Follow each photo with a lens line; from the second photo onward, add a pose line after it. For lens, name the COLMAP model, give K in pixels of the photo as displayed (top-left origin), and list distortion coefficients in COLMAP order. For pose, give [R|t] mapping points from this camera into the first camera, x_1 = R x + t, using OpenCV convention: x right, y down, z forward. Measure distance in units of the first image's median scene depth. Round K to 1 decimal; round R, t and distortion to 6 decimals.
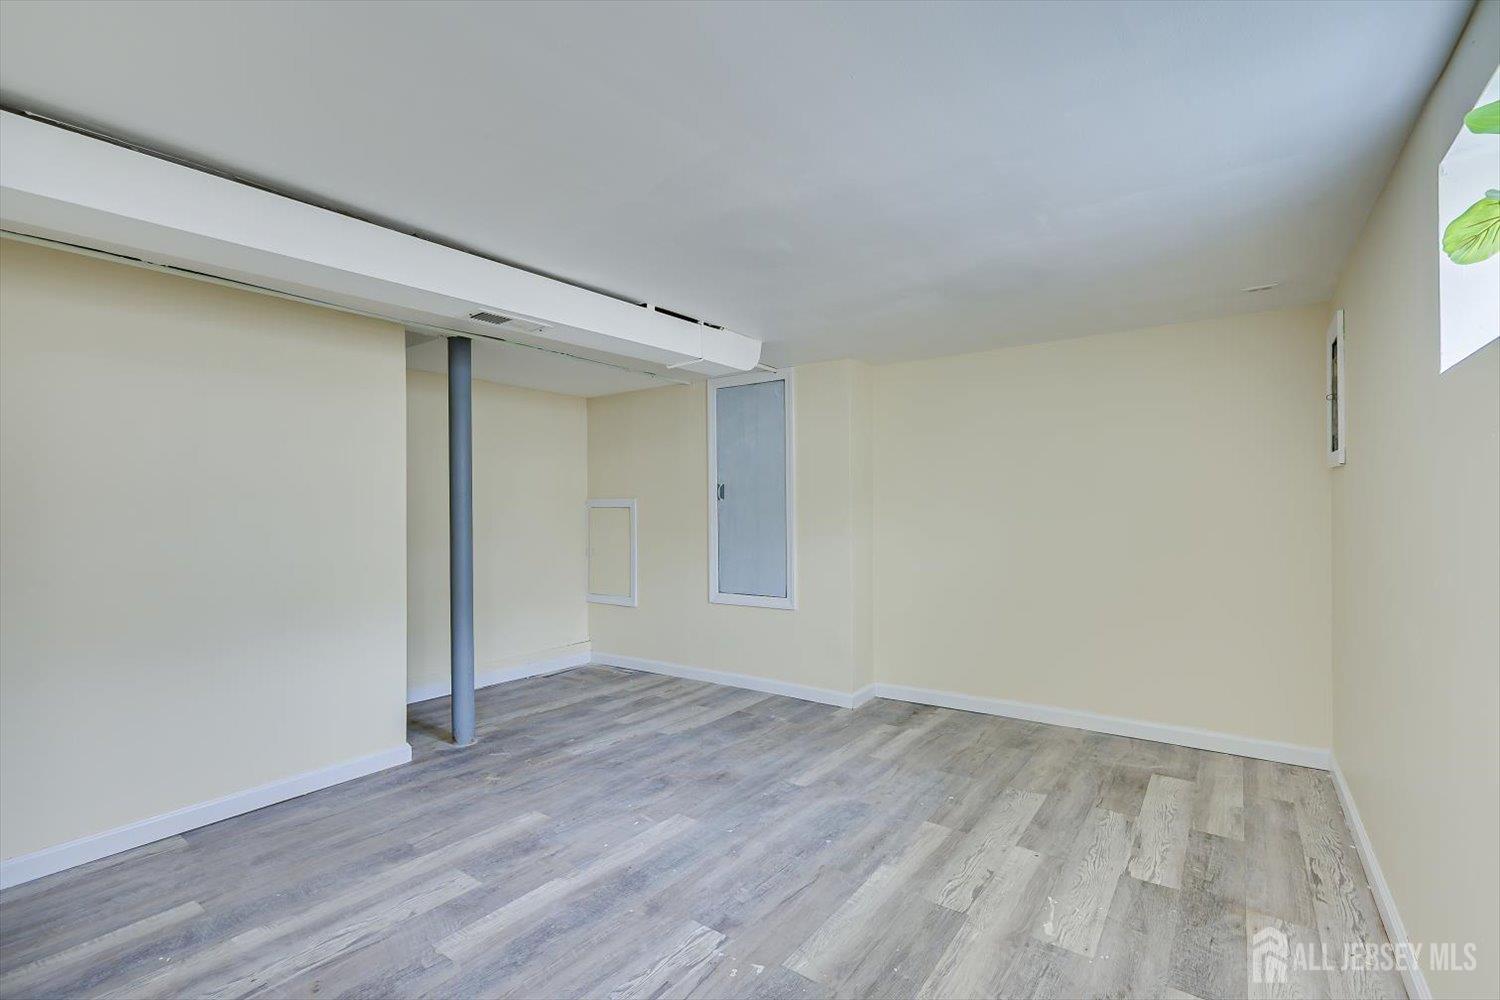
lens RADIAL K [[654.1, 0, 756.0], [0, 654.1, 508.7], [0, 0, 1]] dist [-0.000829, 0.000293]
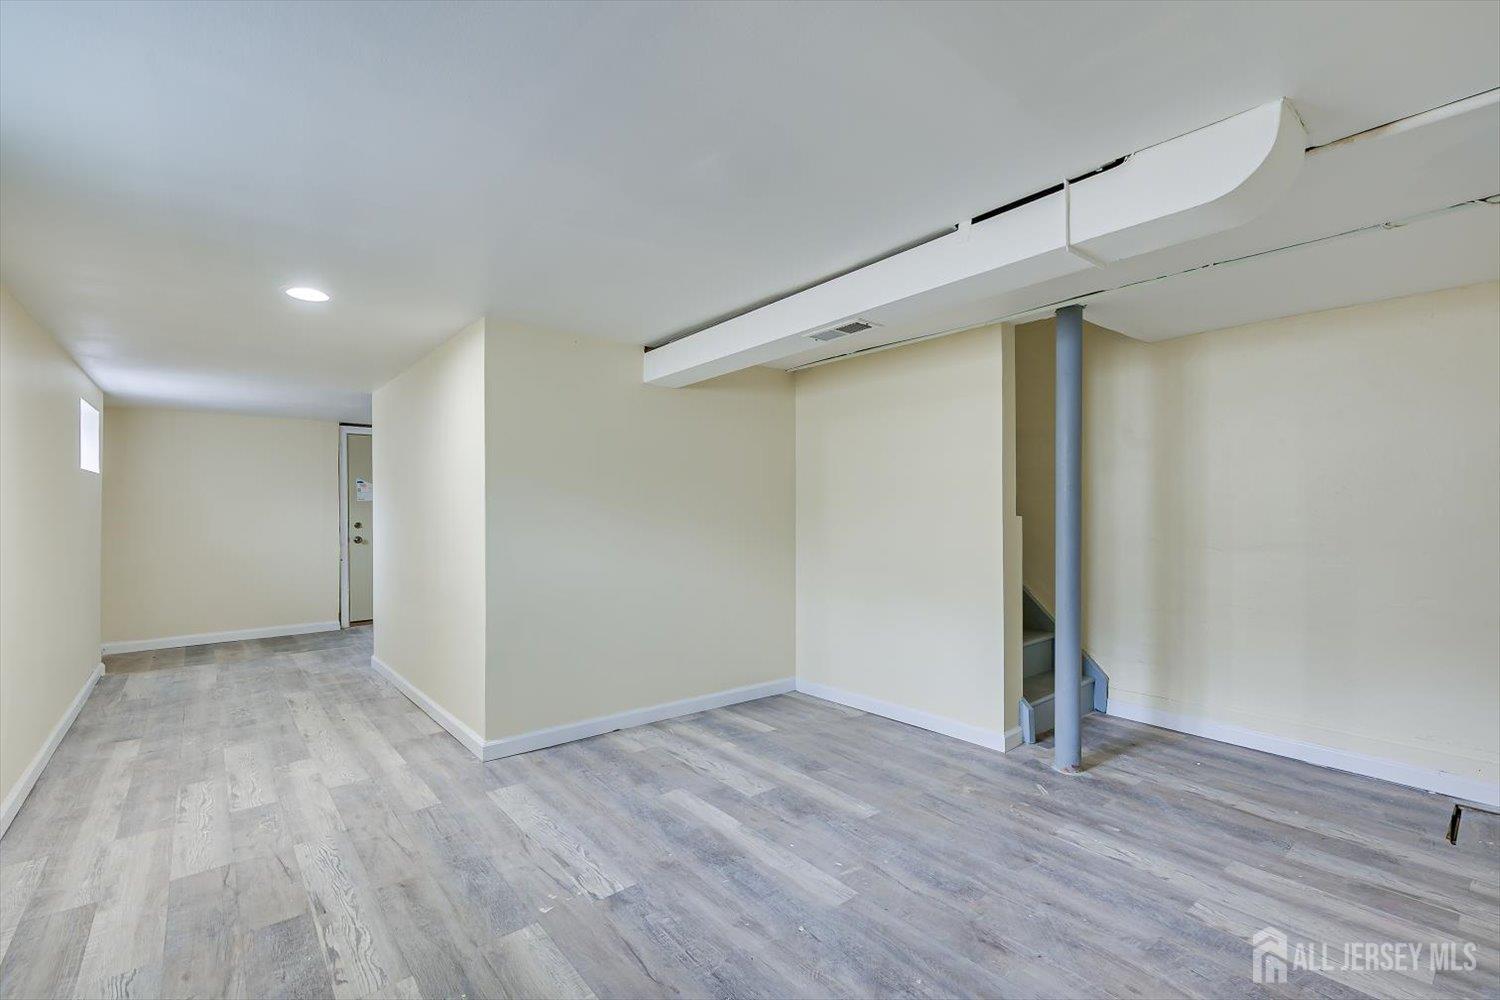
lens RADIAL K [[654.1, 0, 756.0], [0, 654.1, 508.7], [0, 0, 1]] dist [-0.000829, 0.000293]
pose [[-0.229957, 0.010584, -0.973143, 0.593258], [0.007061, 0.999933, 0.009207, -0.004298], [0.973175, -0.004755, -0.230017, 0.940008]]
